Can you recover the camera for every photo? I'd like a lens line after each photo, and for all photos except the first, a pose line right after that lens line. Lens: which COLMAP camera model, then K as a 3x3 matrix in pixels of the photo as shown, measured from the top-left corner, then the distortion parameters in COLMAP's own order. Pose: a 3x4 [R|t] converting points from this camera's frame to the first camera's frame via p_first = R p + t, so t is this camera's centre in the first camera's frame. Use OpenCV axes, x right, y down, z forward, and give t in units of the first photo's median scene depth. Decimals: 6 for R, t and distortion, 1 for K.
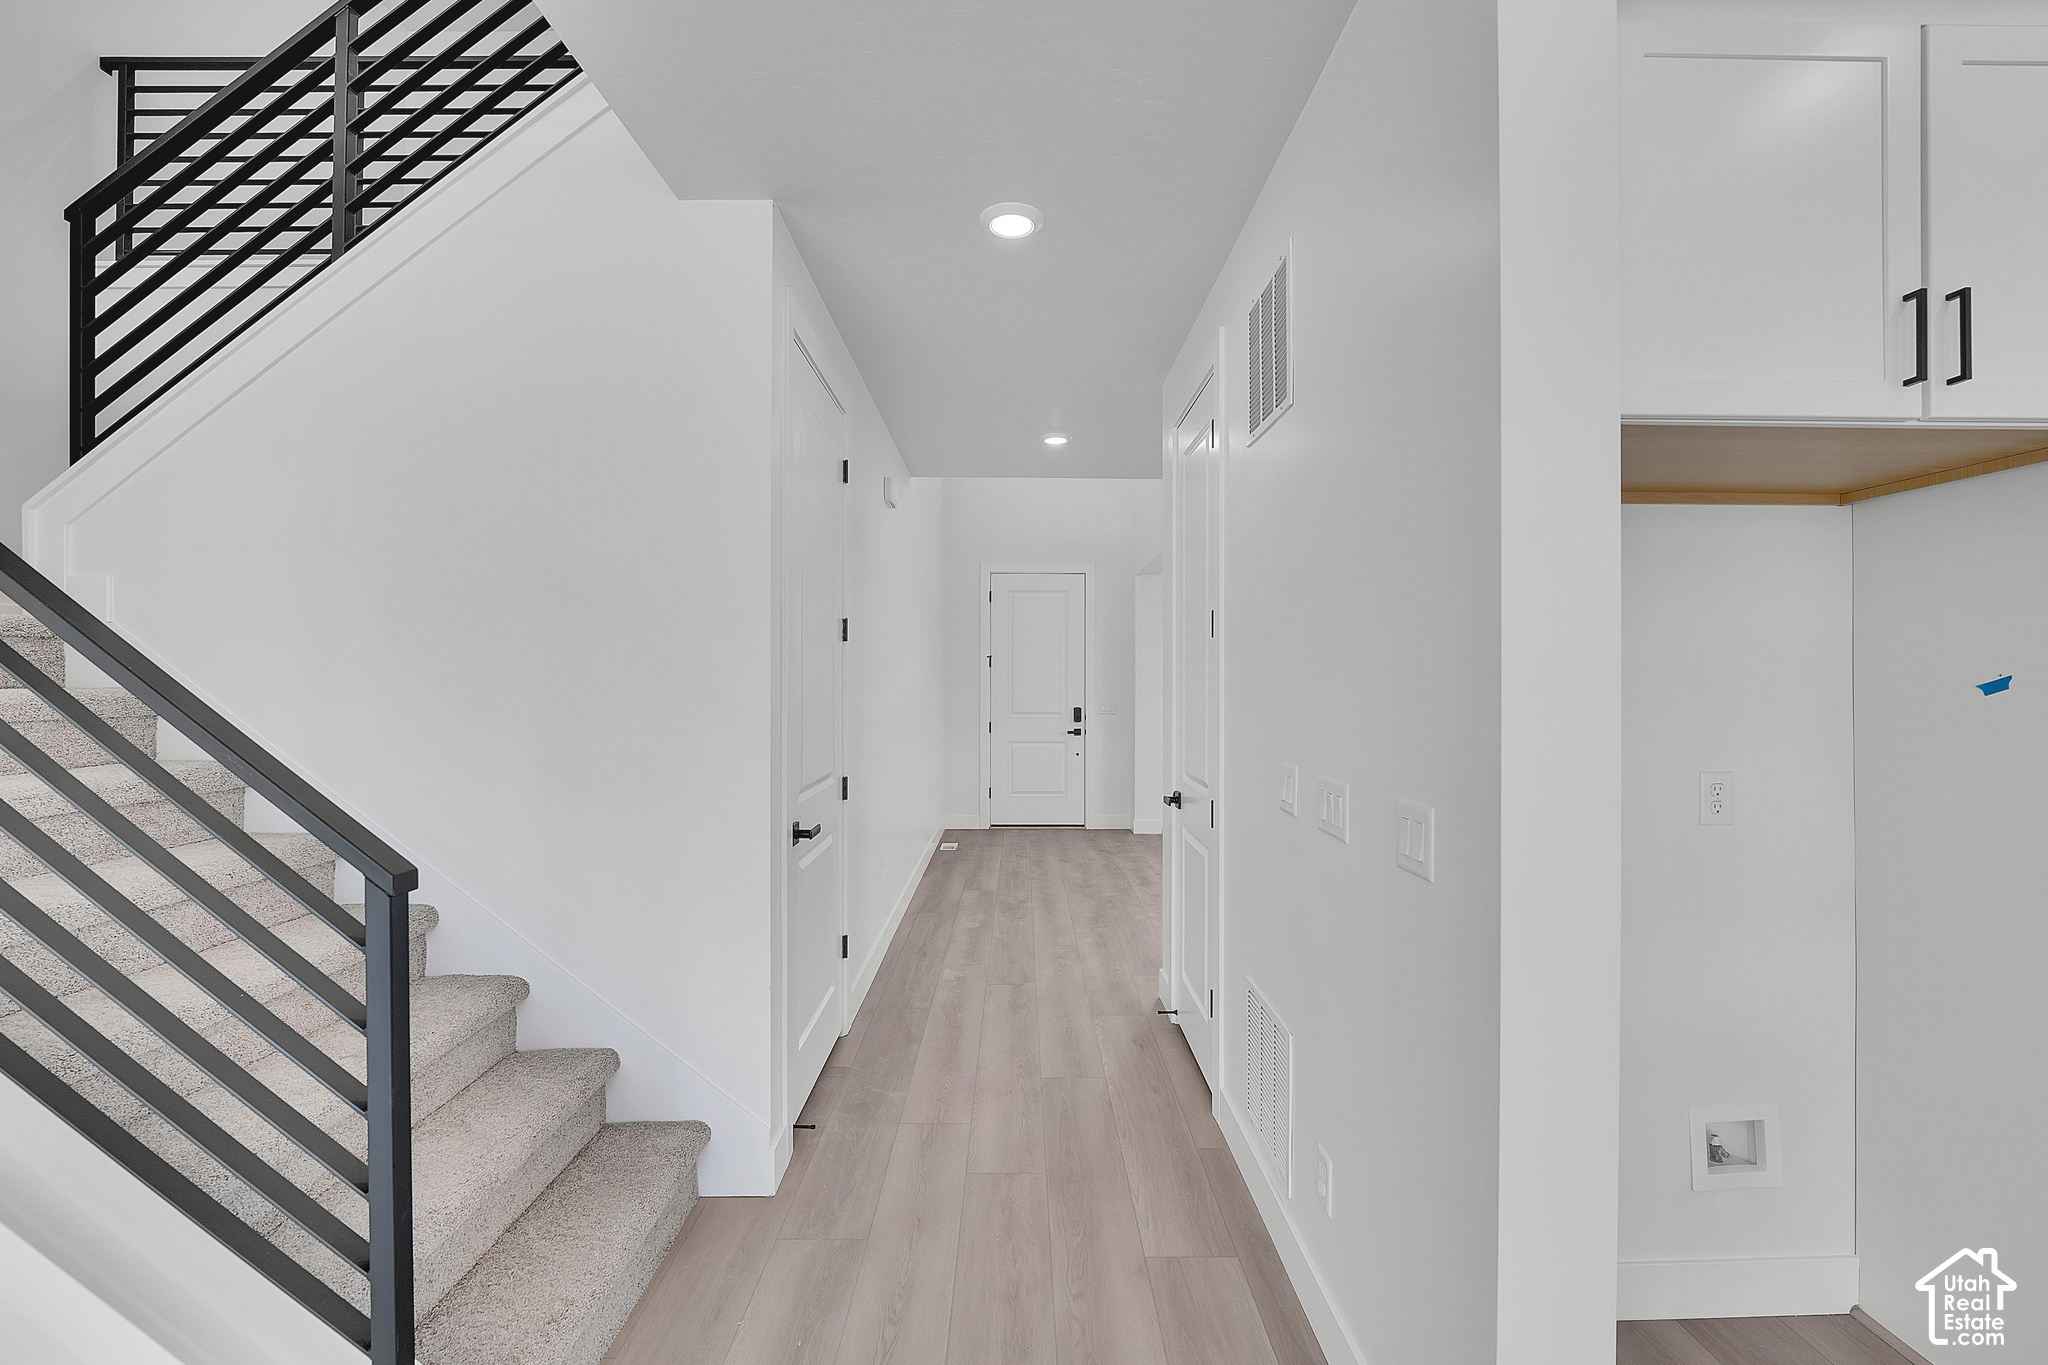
lens RADIAL K [[869.1, 0, 1022.9], [0, 869.1, 682.5], [0, 0, 1]] dist [-0.007162, 0.000147]
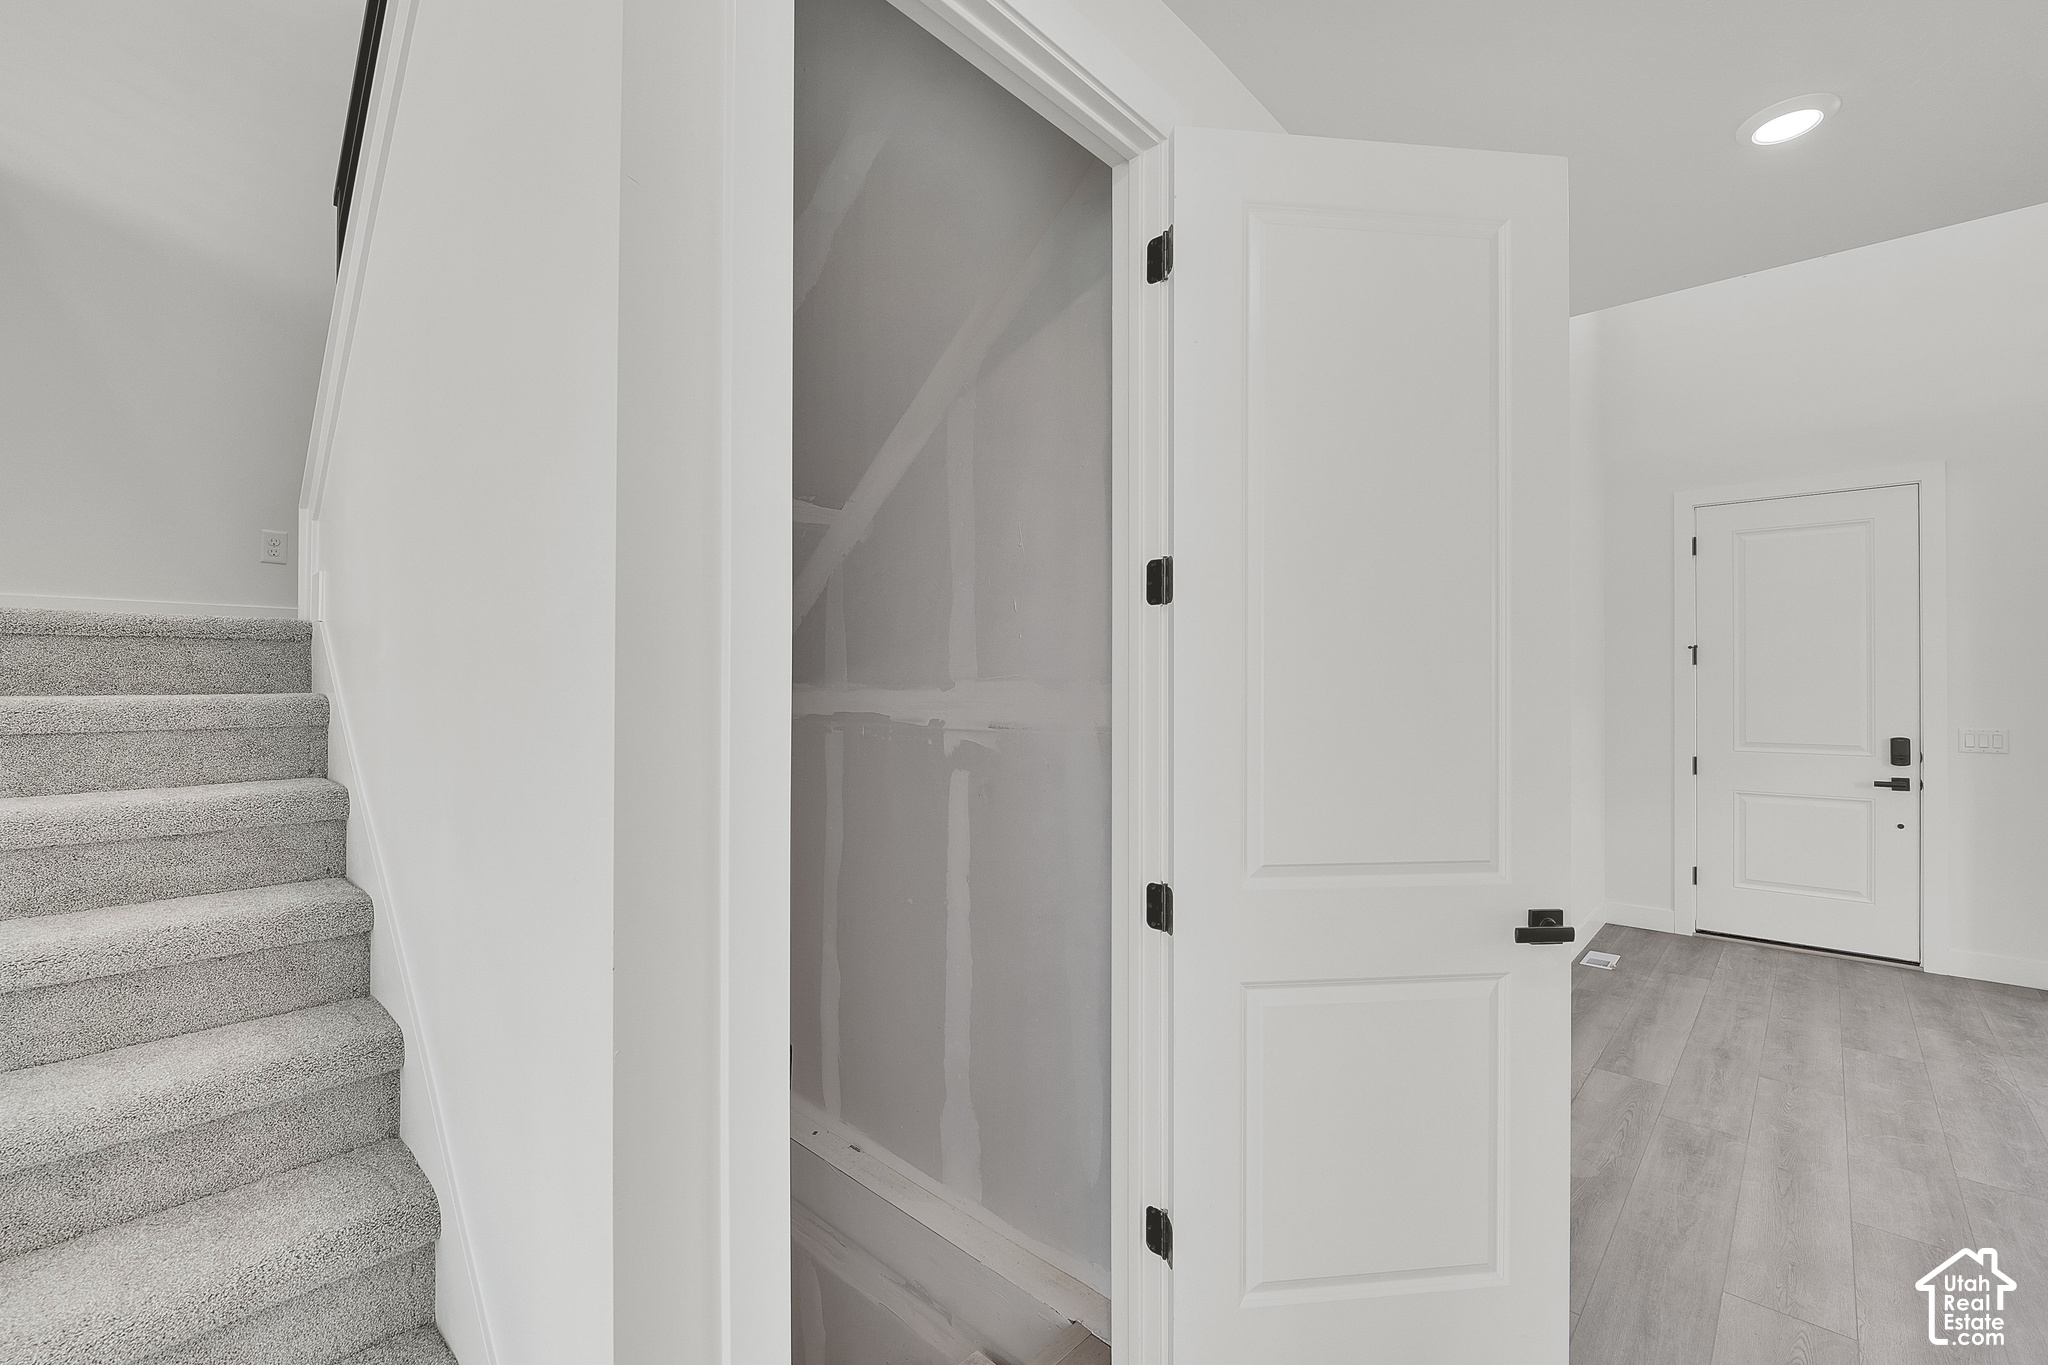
lens RADIAL K [[869.1, 0, 1032.5], [0, 869.1, 677.5], [0, 0, 1]] dist [-0.007162, 0.000147]
pose [[0.734650, -0.004381, -0.678433, 0.034278], [-0.002413, 0.999956, -0.009070, -0.001990], [0.678442, 0.008301, 0.734607, 0.281015]]
